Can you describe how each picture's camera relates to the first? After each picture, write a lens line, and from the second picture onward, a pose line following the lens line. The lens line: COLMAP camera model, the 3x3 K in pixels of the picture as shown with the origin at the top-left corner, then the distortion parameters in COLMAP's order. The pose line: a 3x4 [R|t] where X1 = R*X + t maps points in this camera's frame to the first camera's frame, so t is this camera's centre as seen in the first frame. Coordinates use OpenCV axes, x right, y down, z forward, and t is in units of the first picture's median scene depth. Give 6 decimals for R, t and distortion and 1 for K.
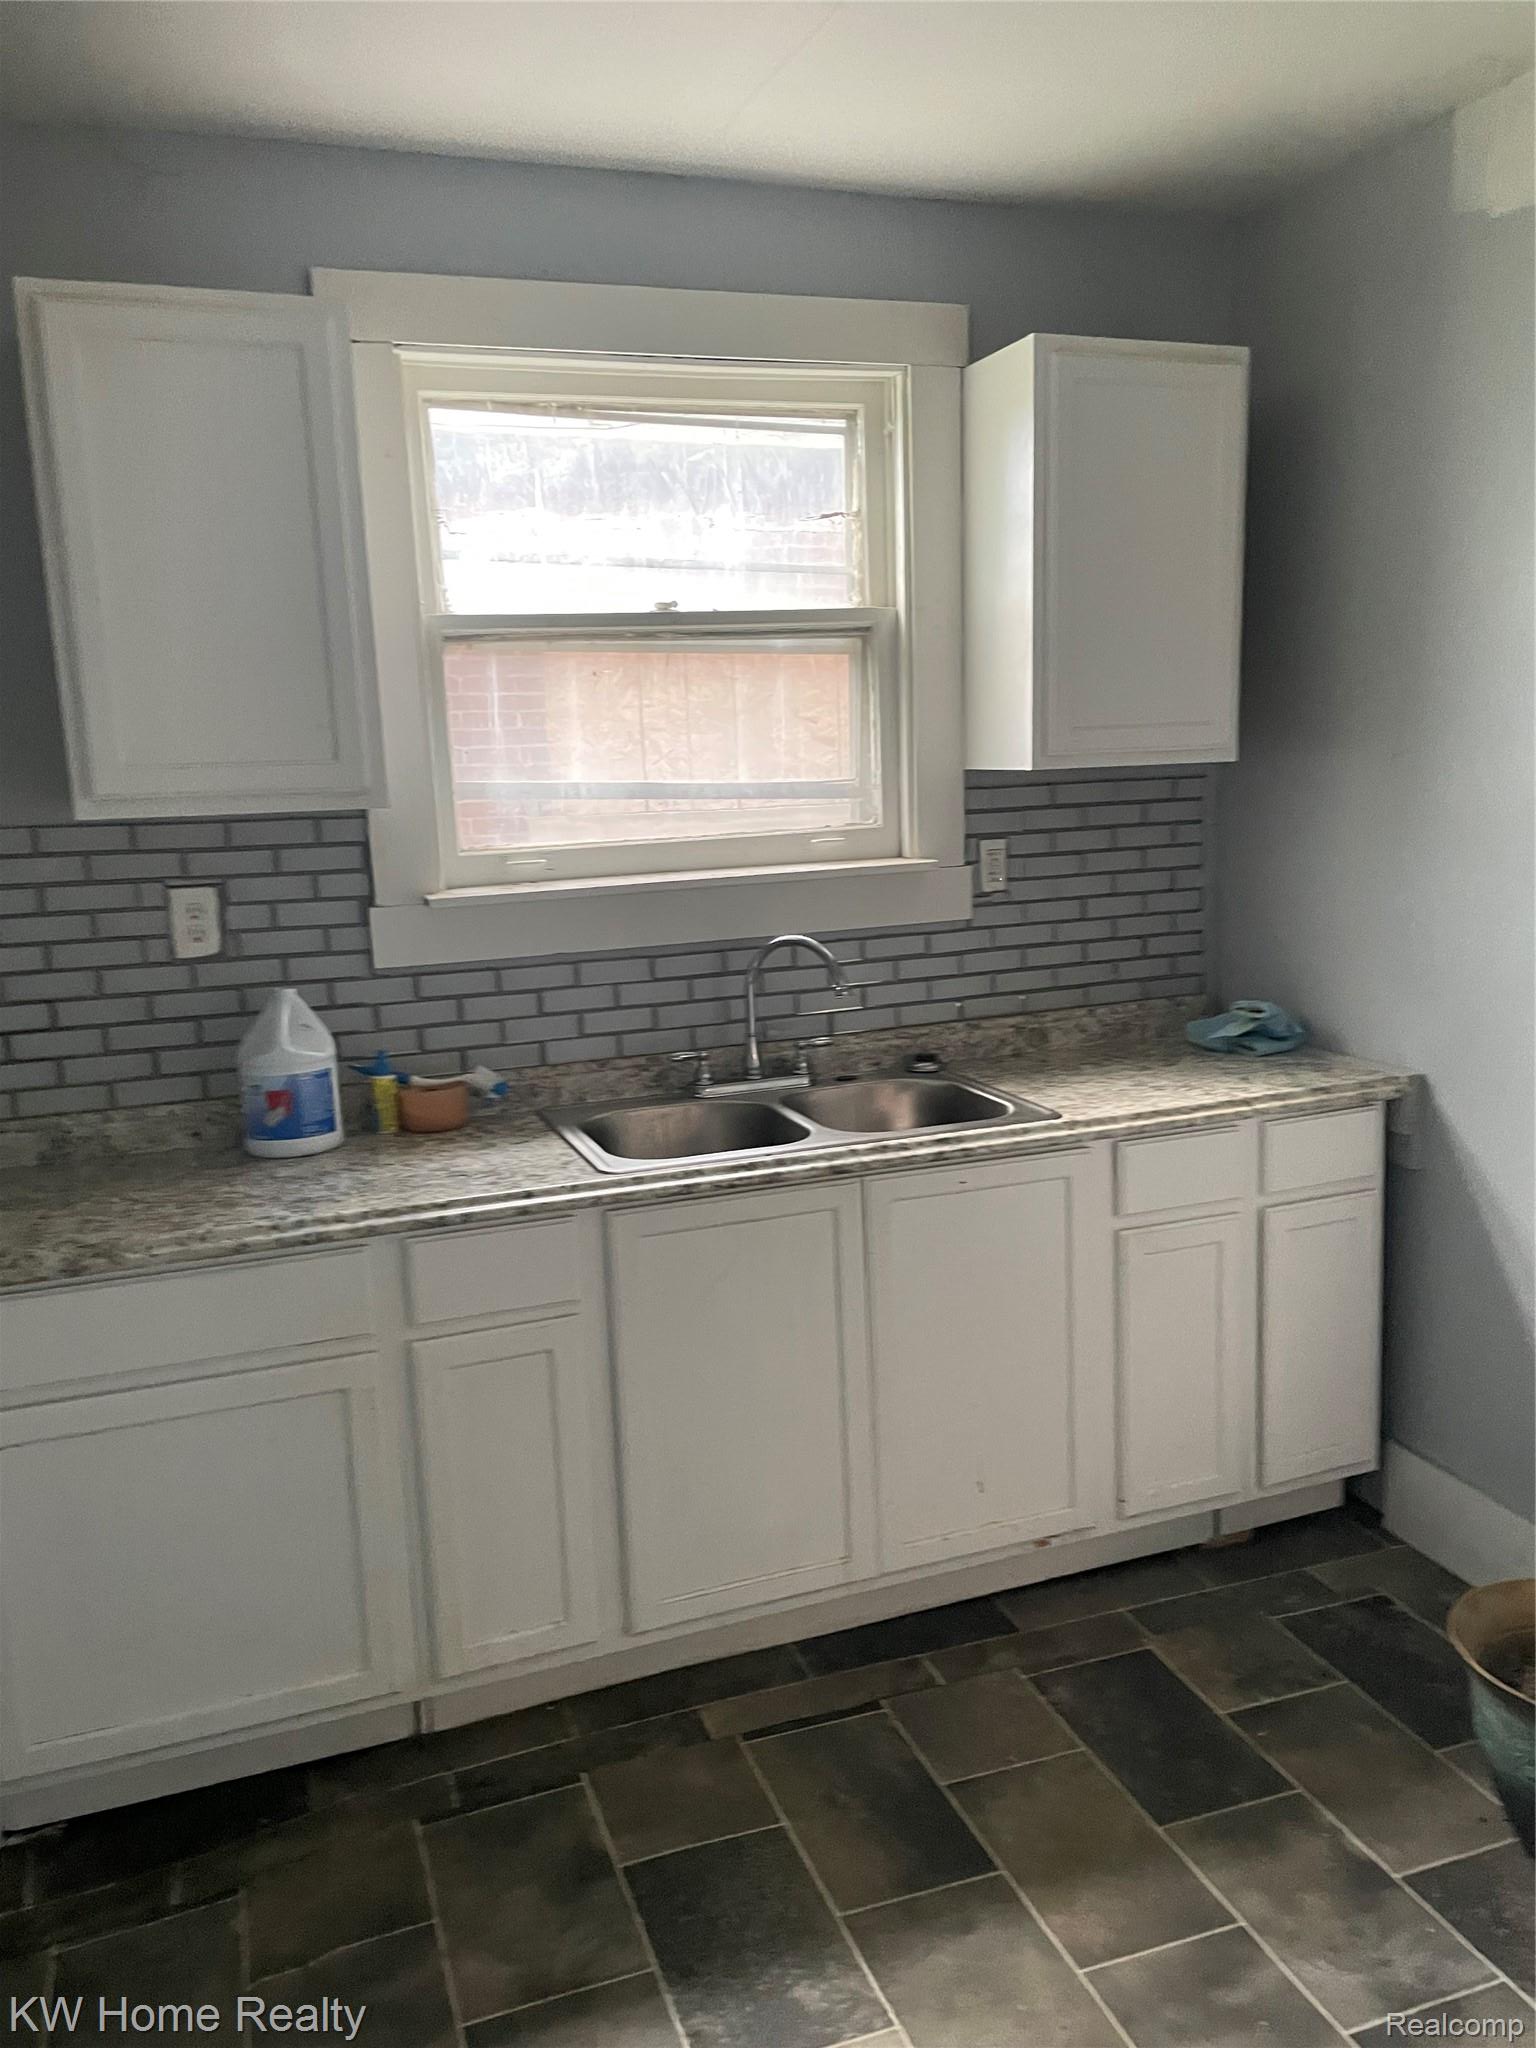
lens RADIAL K [[1548.8, 0, 773.3], [0, 1548.8, 1026.9], [0, 0, 1]] dist [0.080633, -0.108784]
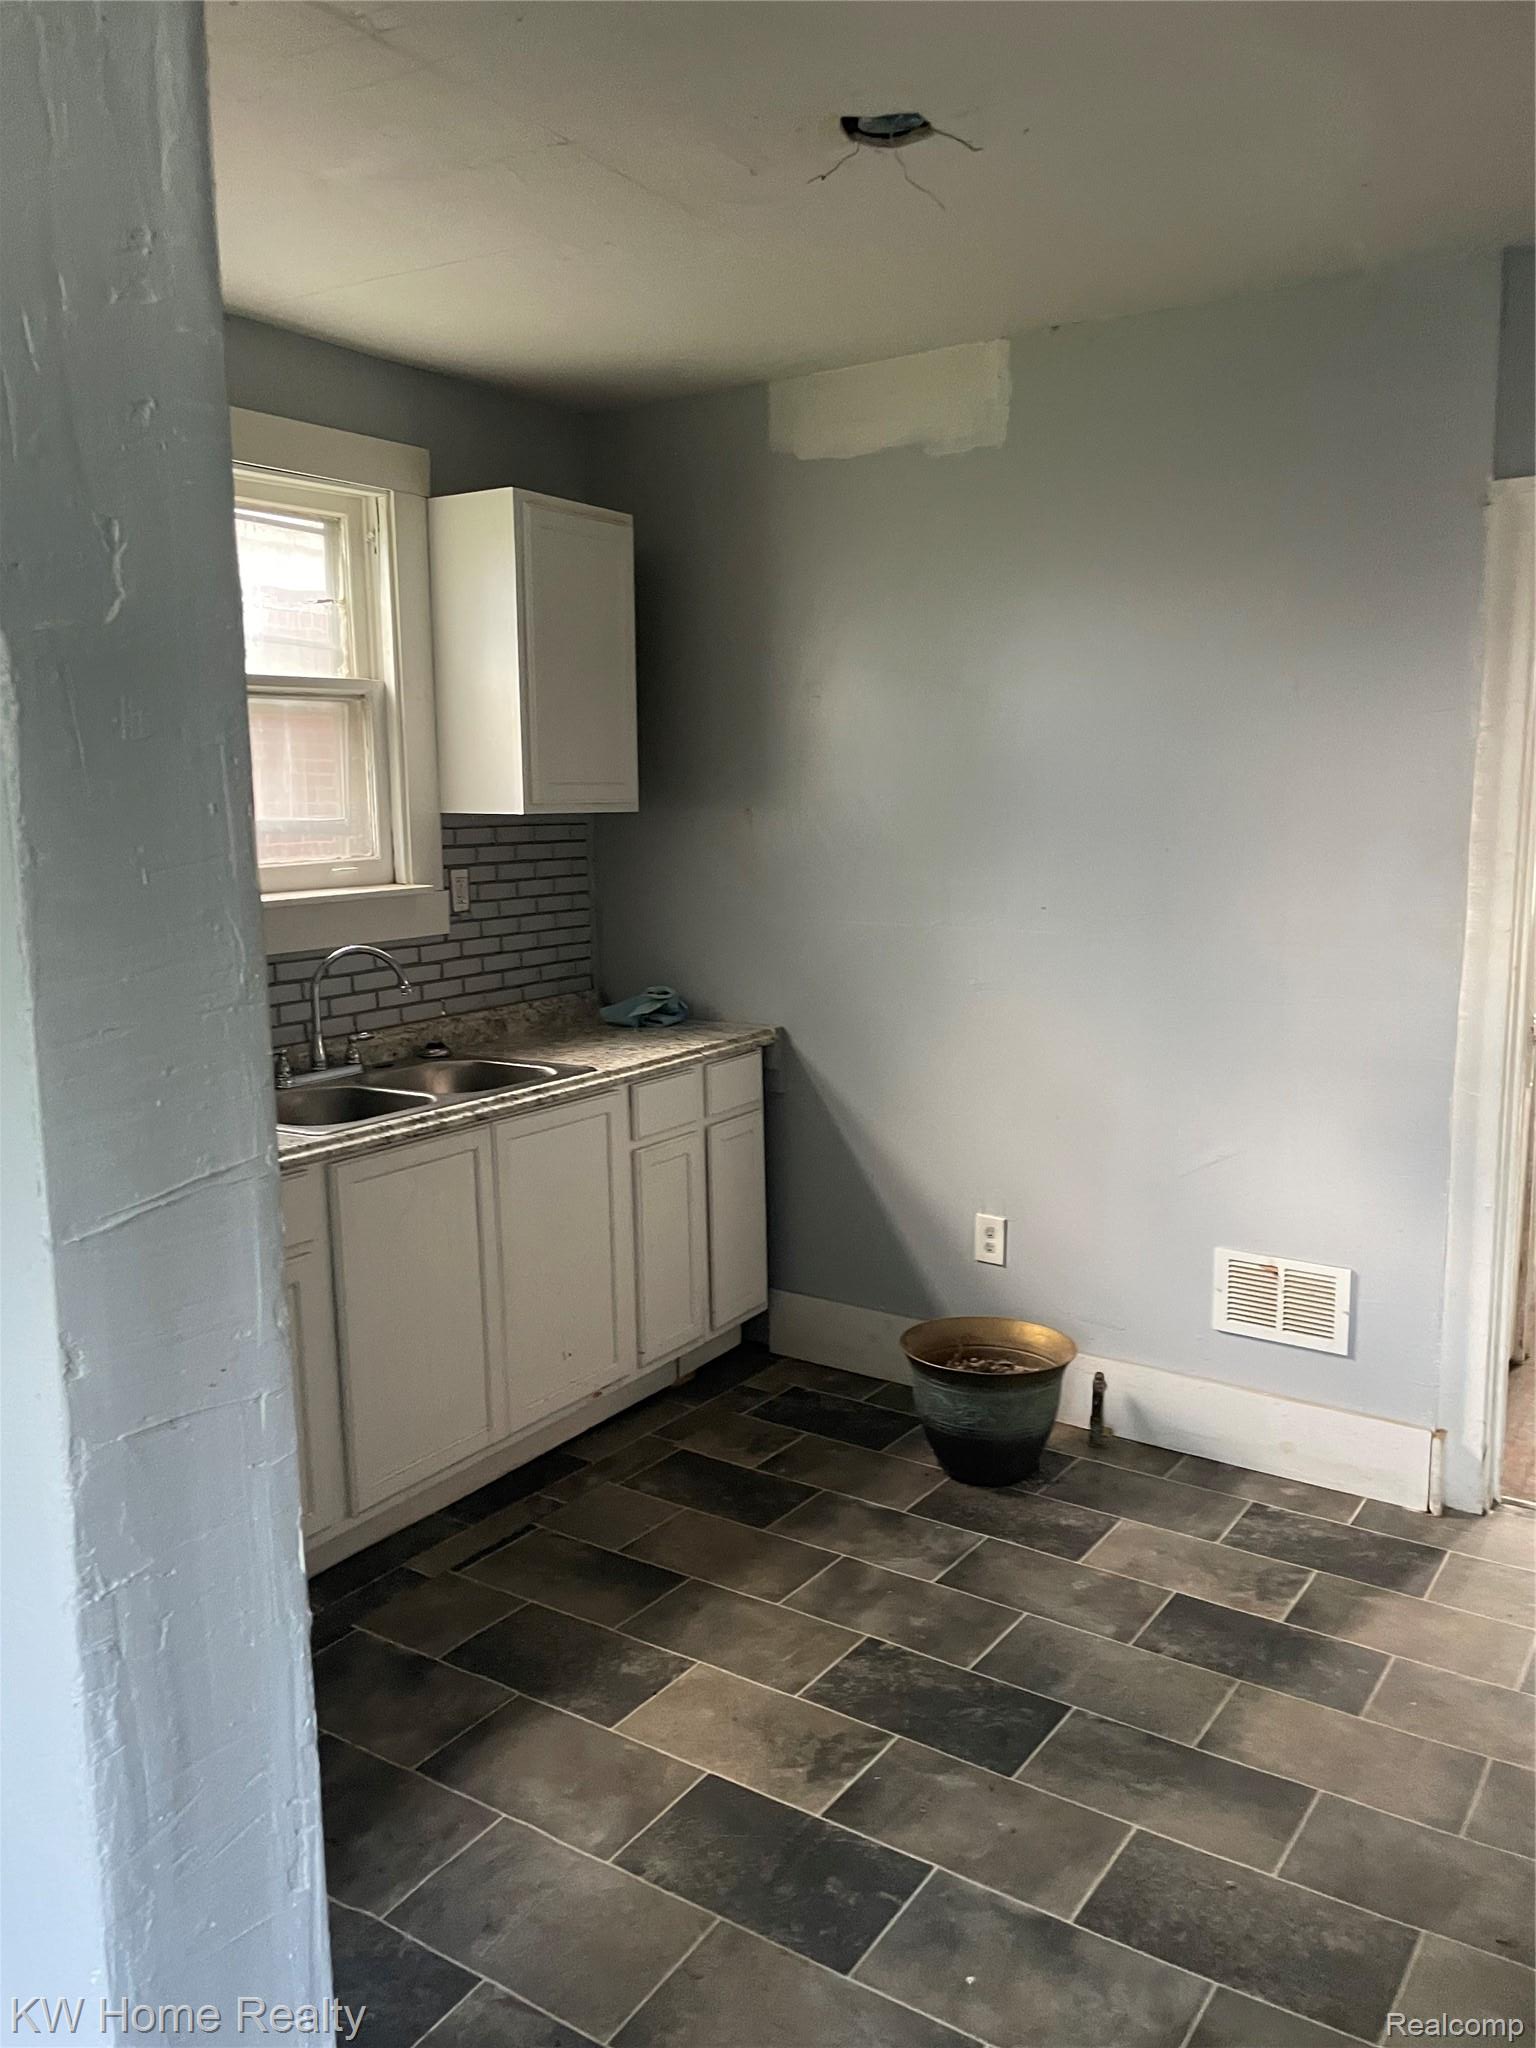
lens RADIAL K [[1547.3, 0, 754.8], [0, 1547.3, 1022.6], [0, 0, 1]] dist [0.071627, -0.099786]
pose [[0.812531, -0.062372, 0.579571, -0.429390], [0.086769, 0.996124, -0.014446, 0.043706], [-0.576423, 0.062026, 0.814794, -0.156770]]
